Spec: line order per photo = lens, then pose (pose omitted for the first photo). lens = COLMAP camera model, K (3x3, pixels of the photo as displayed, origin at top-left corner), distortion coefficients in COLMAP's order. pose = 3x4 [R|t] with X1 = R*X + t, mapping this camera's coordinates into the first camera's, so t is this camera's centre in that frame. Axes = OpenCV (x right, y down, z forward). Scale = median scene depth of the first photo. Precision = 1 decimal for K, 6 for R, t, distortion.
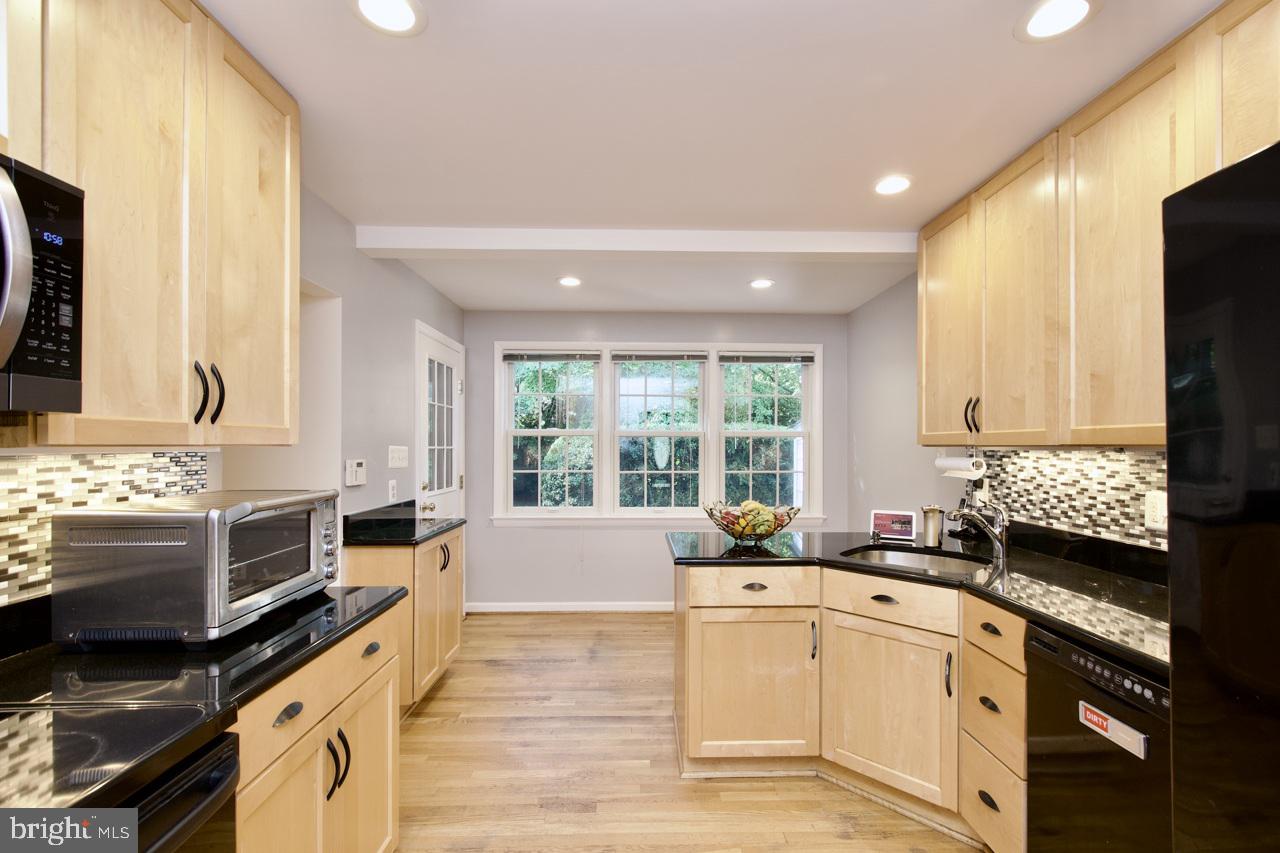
lens RADIAL K [[557.6, 0, 649.3], [0, 557.6, 443.8], [0, 0, 1]] dist [0.002391, -0.004827]
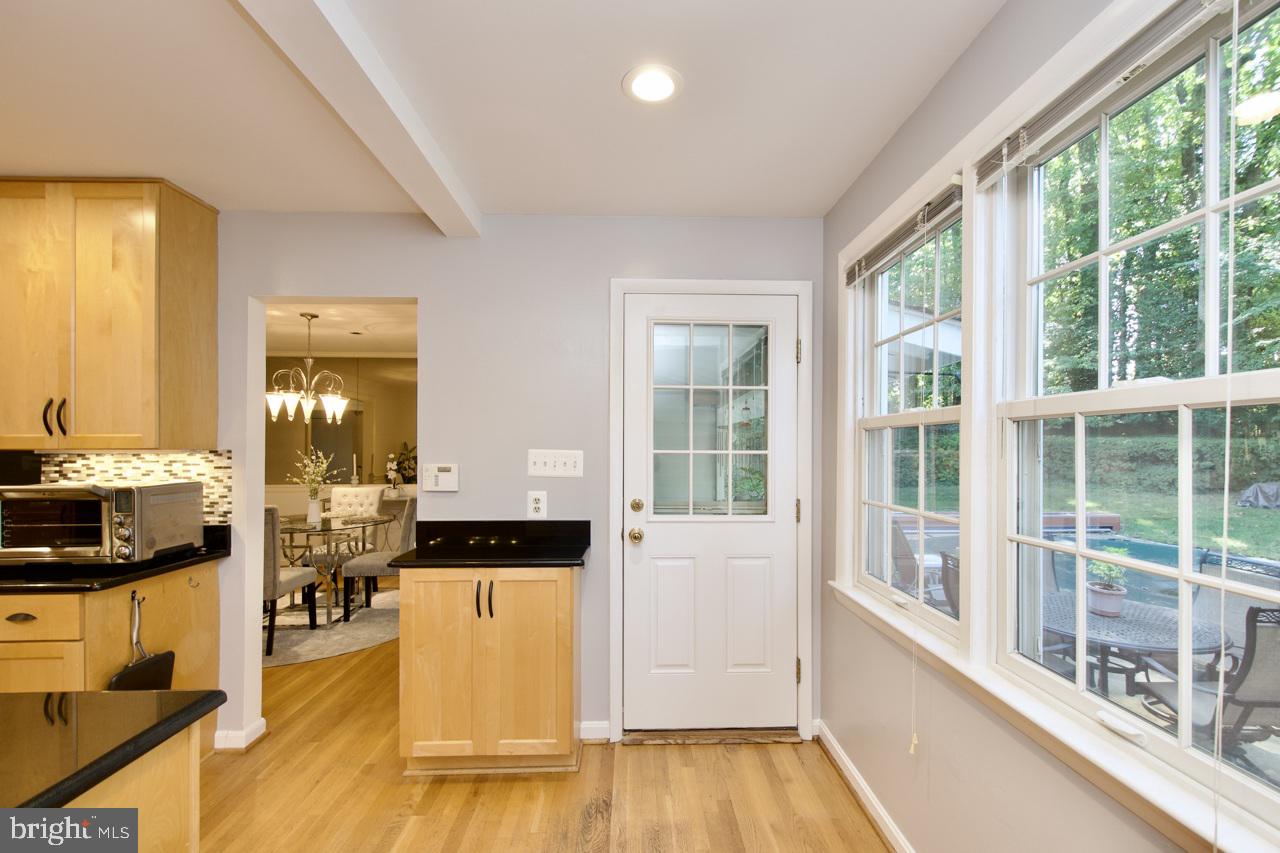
lens RADIAL K [[557.6, 0, 649.3], [0, 557.6, 443.8], [0, 0, 1]] dist [0.002391, -0.004827]
pose [[0.017895, -0.003309, -0.999834, 0.707135], [0.003426, 0.999989, -0.003249, -0.001915], [0.999834, -0.003368, 0.017907, 2.272538]]
